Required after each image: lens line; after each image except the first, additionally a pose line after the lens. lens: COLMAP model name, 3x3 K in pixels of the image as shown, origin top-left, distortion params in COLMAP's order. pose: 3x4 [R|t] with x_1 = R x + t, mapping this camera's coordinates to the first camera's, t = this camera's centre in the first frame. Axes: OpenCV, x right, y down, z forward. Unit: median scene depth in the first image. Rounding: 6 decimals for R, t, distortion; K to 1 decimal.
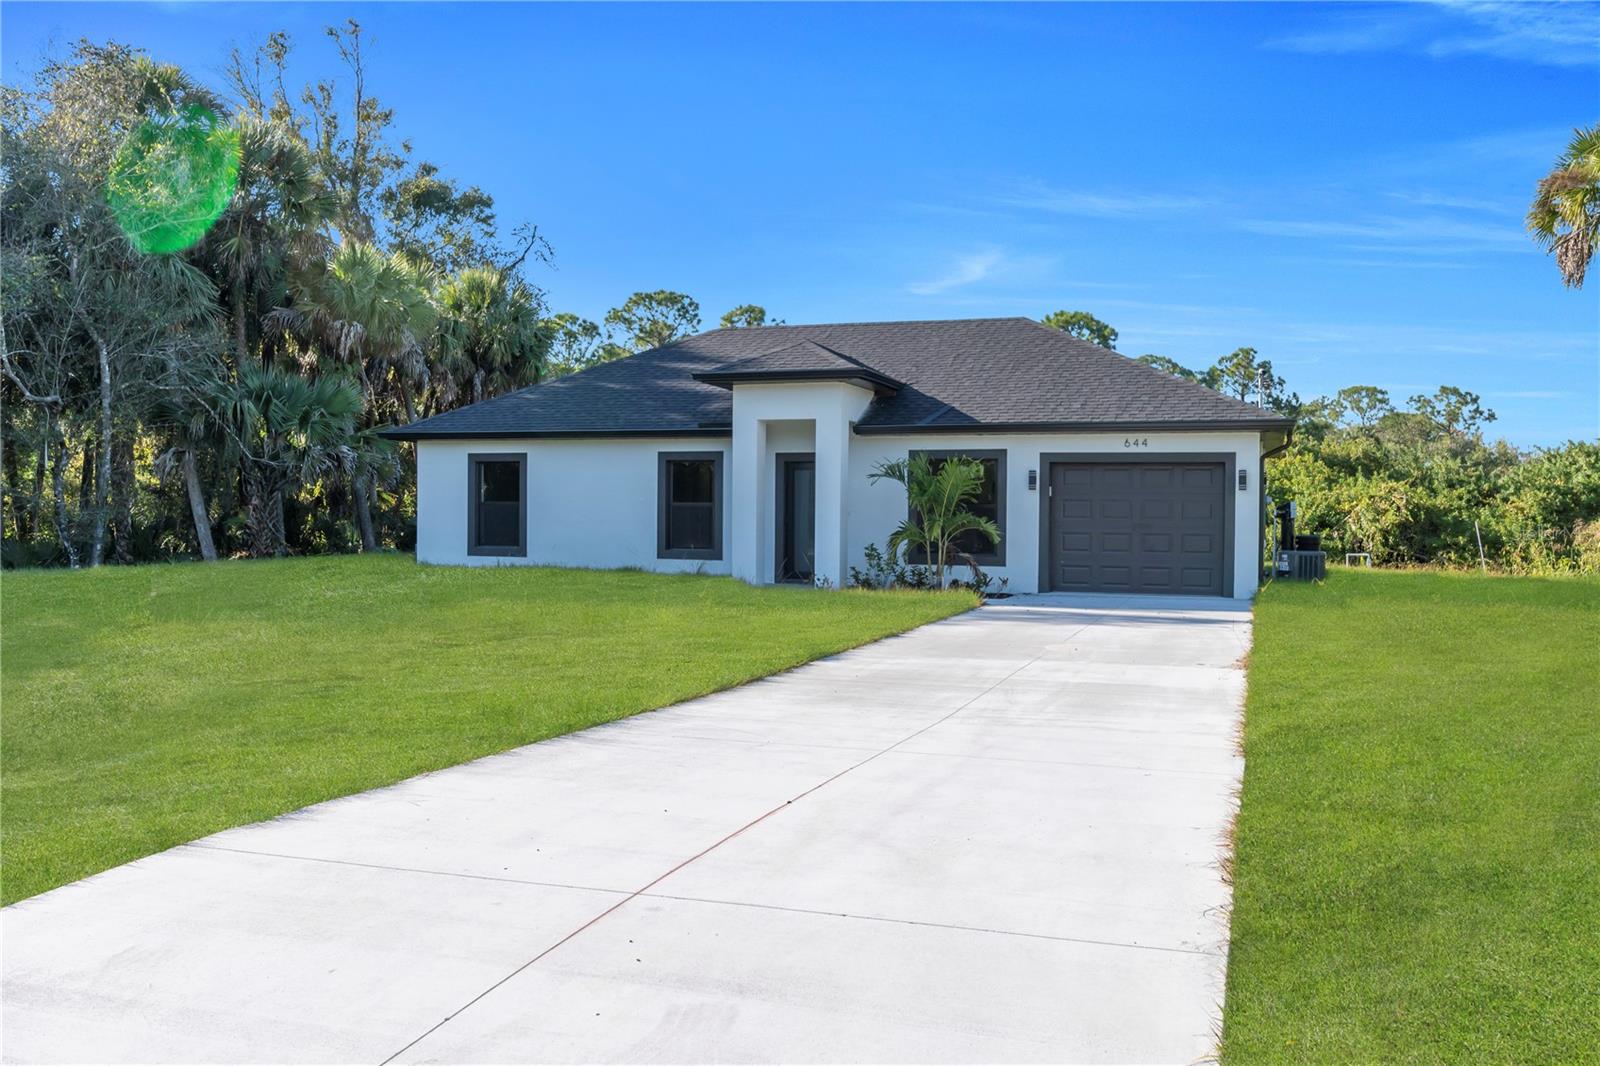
lens RADIAL K [[1358.1, 0, 797.4], [0, 1358.1, 528.2], [0, 0, 1]] dist [-0.010330, -0.002390]
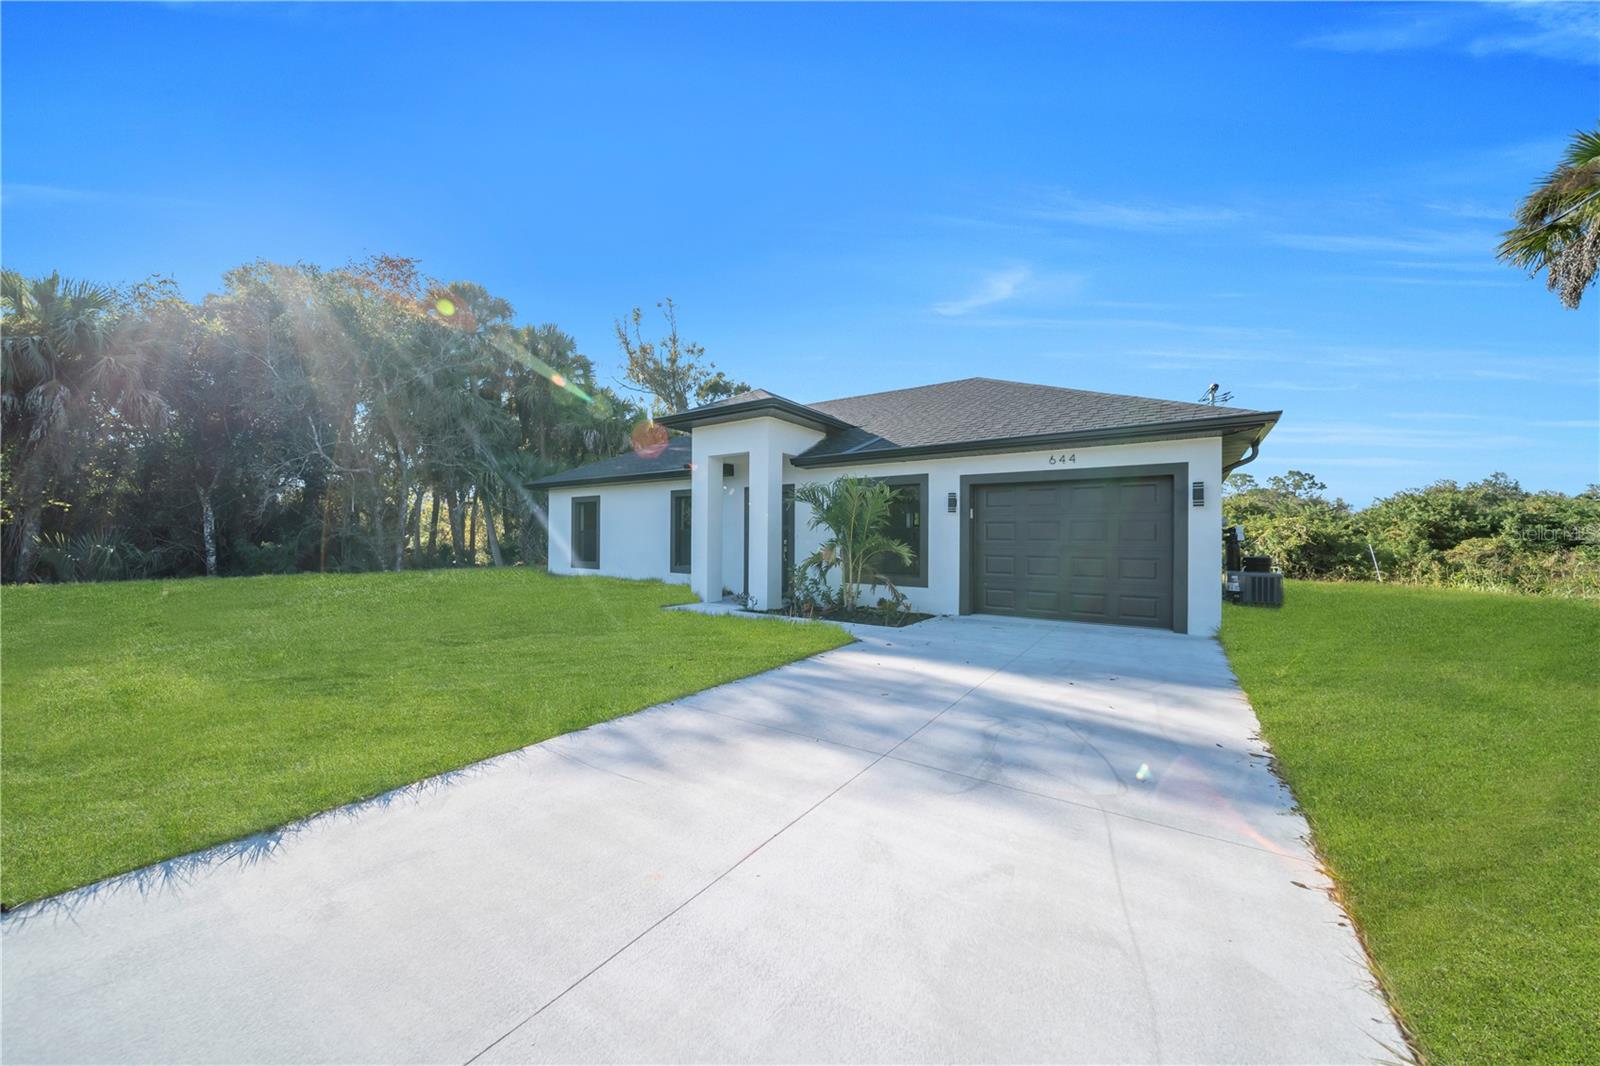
lens RADIAL K [[550.1, 0, 796.1], [0, 550.1, 536.8], [0, 0, 1]] dist [0.002172, 0.000045]
pose [[0.963204, -0.003617, -0.268747, 0.155763], [-0.001271, 0.999837, -0.018013, -0.002318], [0.268768, 0.017692, 0.963042, 0.524204]]
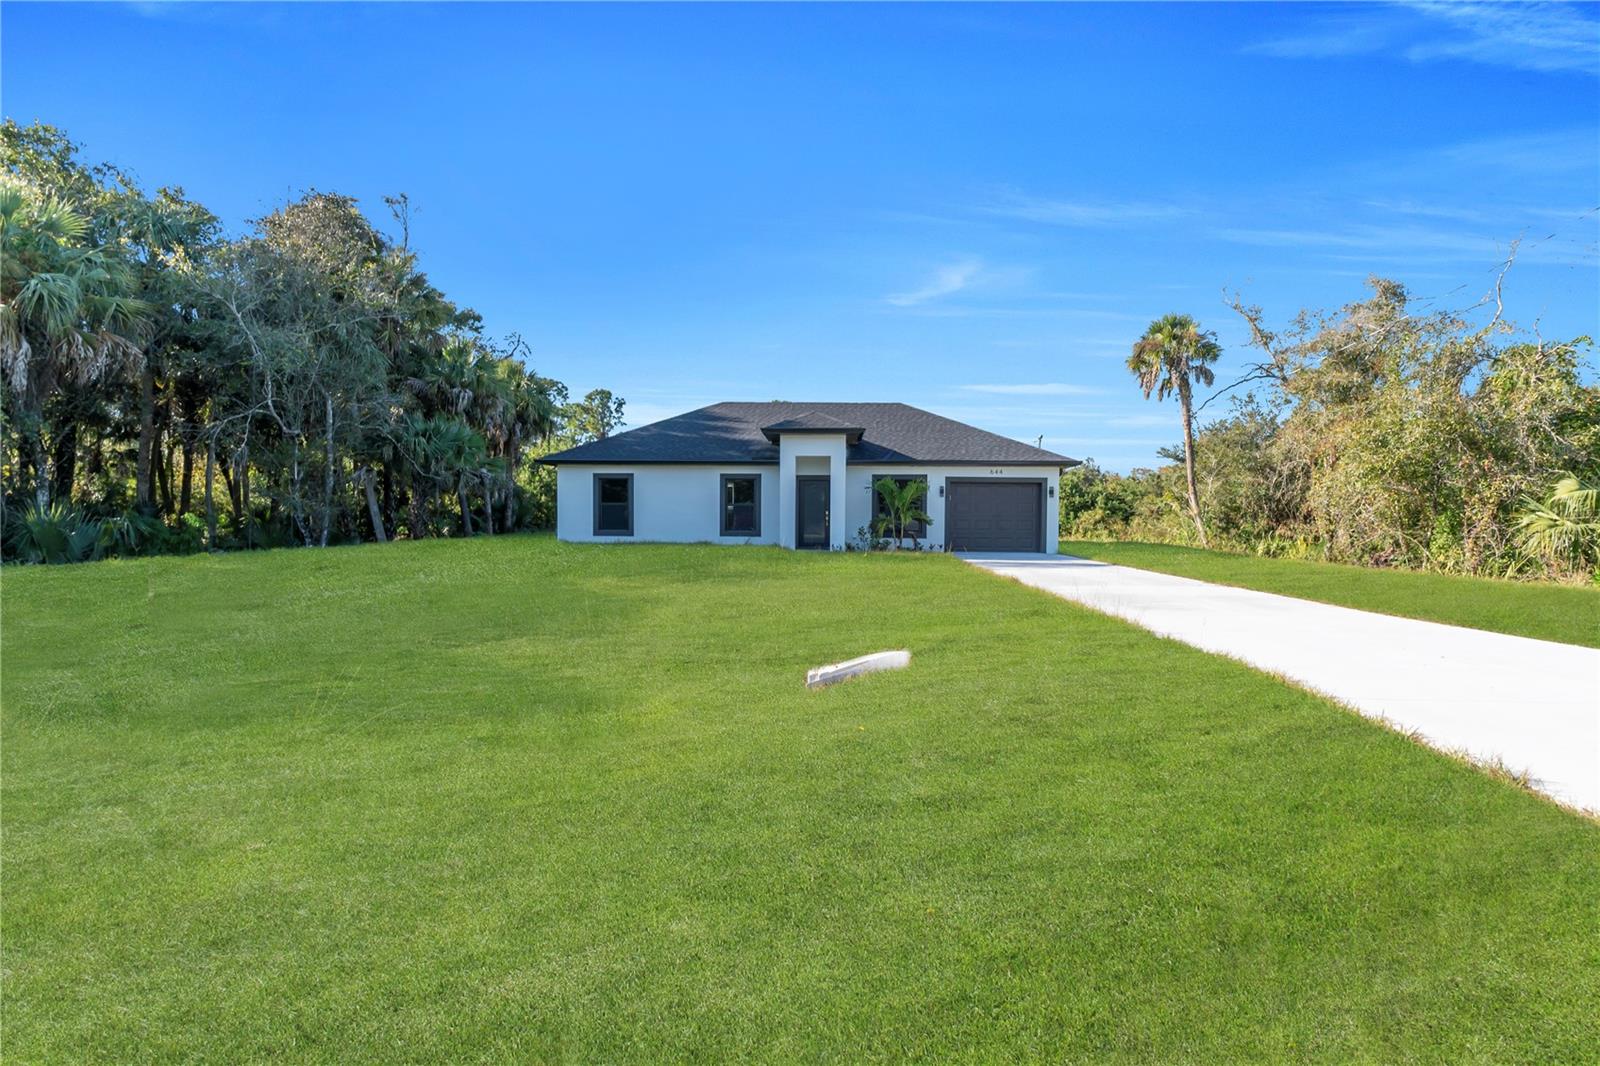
lens RADIAL K [[759.2, 0, 800.5], [0, 759.2, 537.3], [0, 0, 1]] dist [-0.003344, 0.000053]
pose [[0.960022, -0.010501, 0.279729, -0.273135], [0.004375, 0.999737, 0.022515, 0.002501], [-0.279892, -0.020391, 0.959815, 0.057676]]
